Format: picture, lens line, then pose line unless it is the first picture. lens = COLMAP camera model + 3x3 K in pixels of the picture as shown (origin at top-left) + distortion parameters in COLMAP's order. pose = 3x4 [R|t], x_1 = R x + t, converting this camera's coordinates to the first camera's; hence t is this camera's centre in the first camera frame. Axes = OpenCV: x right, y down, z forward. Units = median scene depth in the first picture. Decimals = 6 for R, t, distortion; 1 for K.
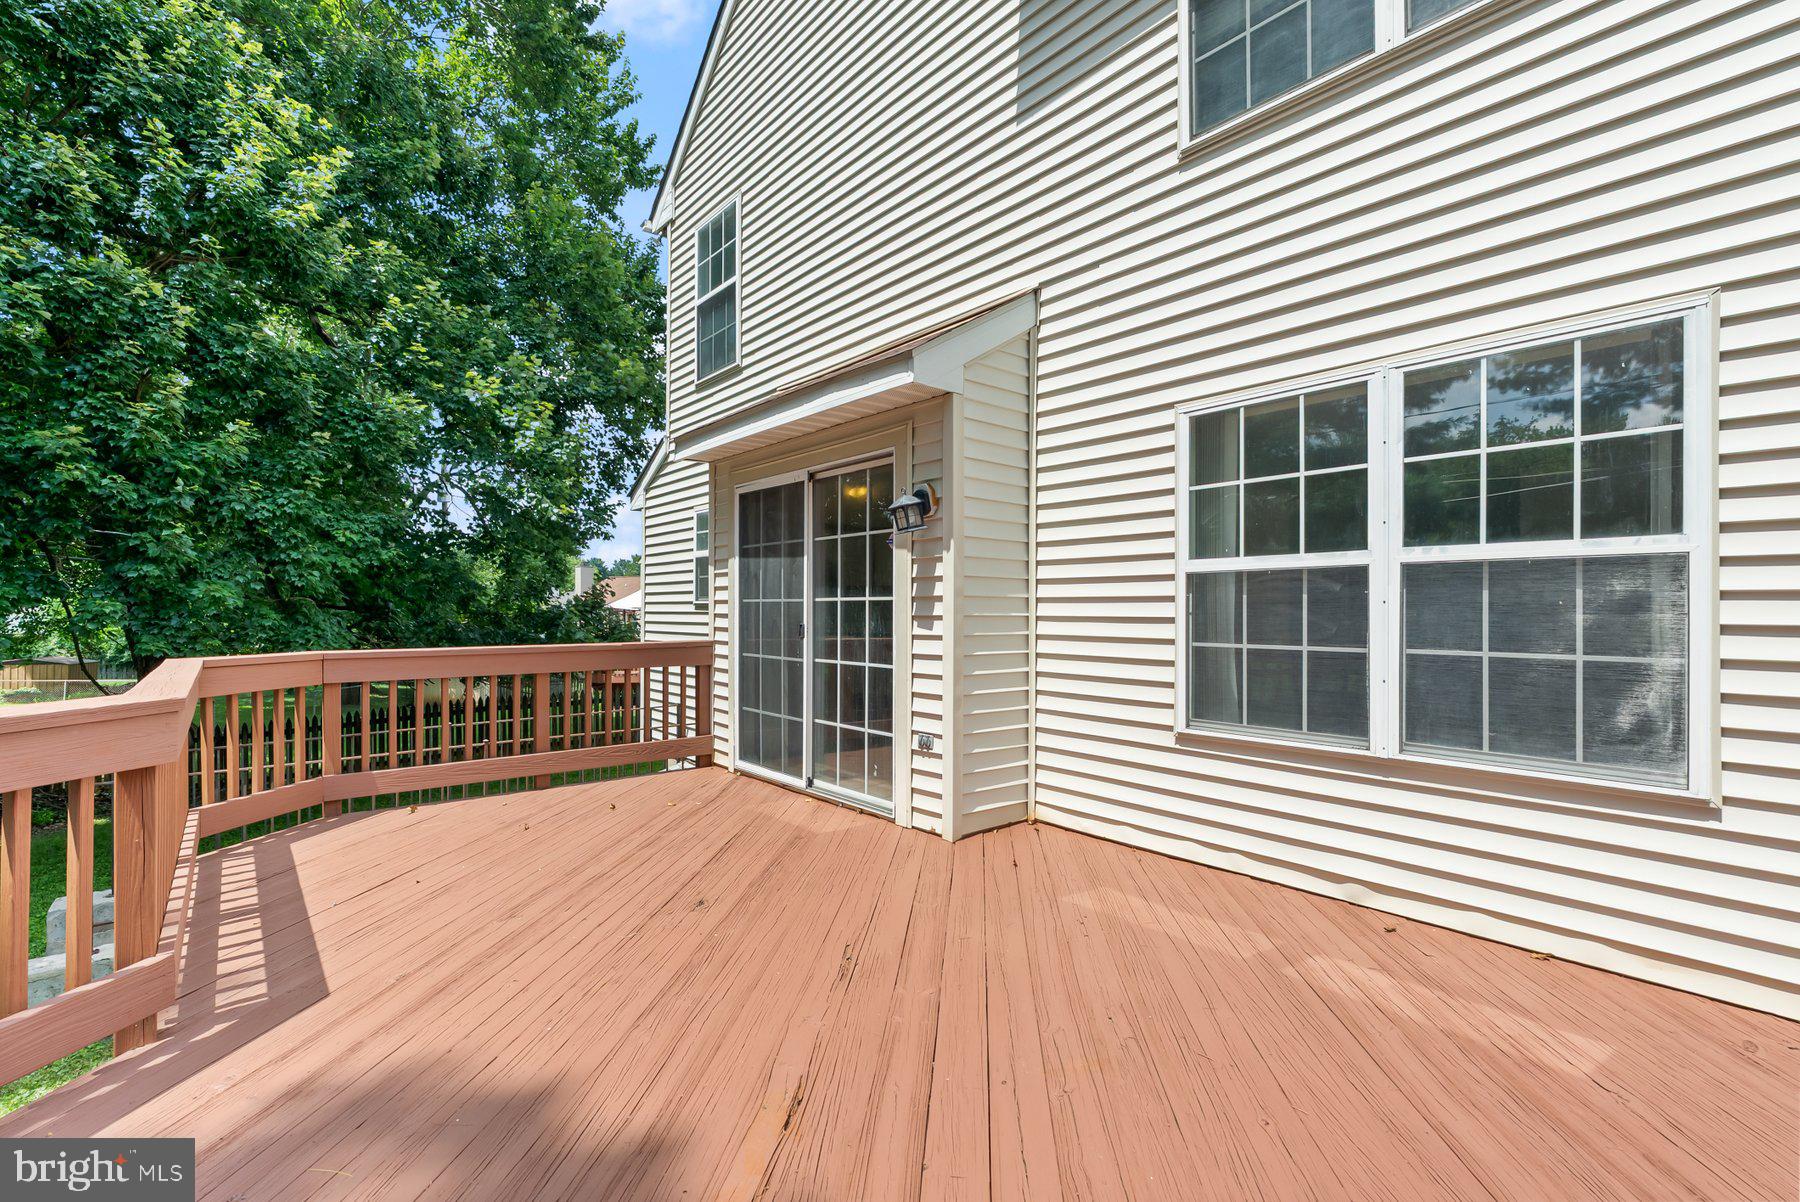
lens RADIAL K [[814.4, 0, 895.3], [0, 814.4, 606.6], [0, 0, 1]] dist [-0.003060, 0.000132]
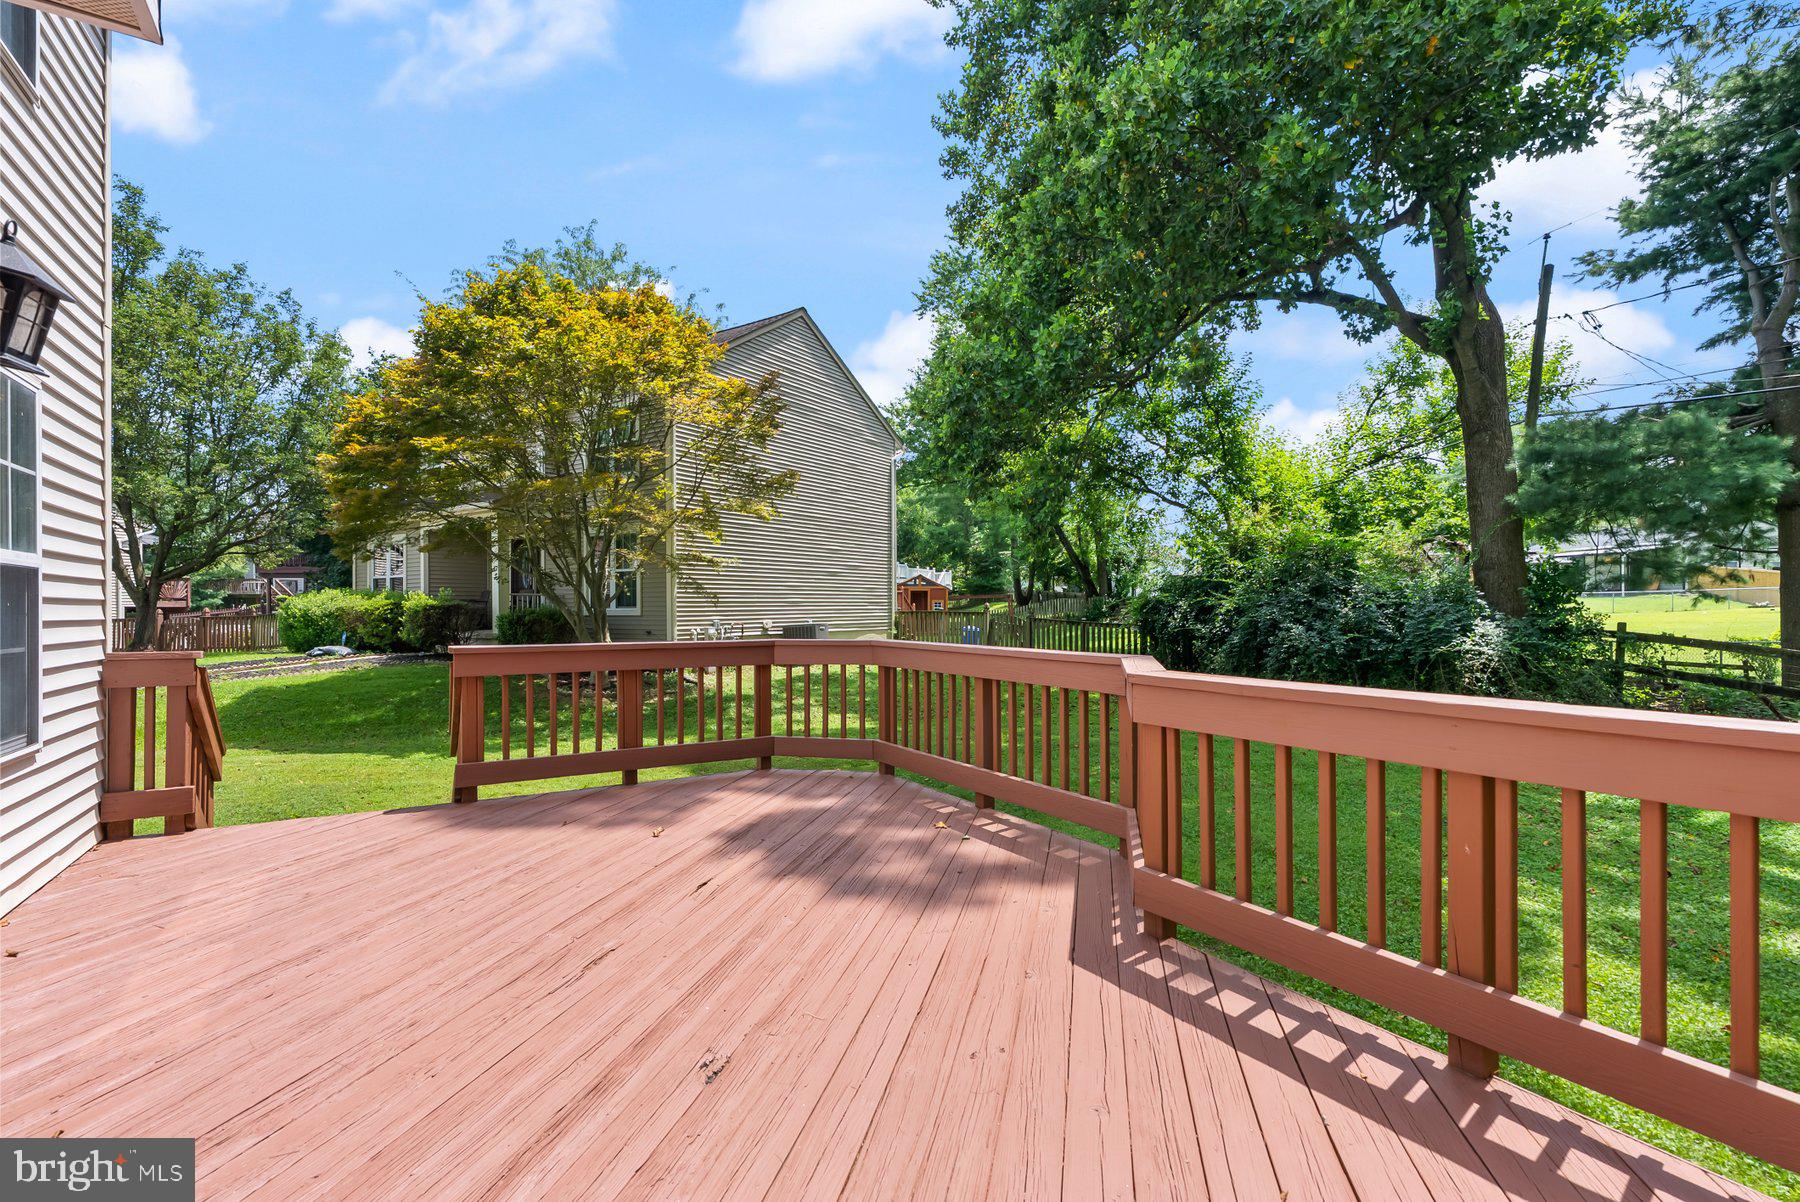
lens RADIAL K [[815.9, 0, 895.0], [0, 815.9, 596.7], [0, 0, 1]] dist [-0.002024, -0.000143]
pose [[-0.991267, 0.001419, 0.131862, -0.524569], [-0.000937, 0.999841, -0.017810, 0.009039], [-0.131866, -0.017778, -0.991108, 1.831810]]
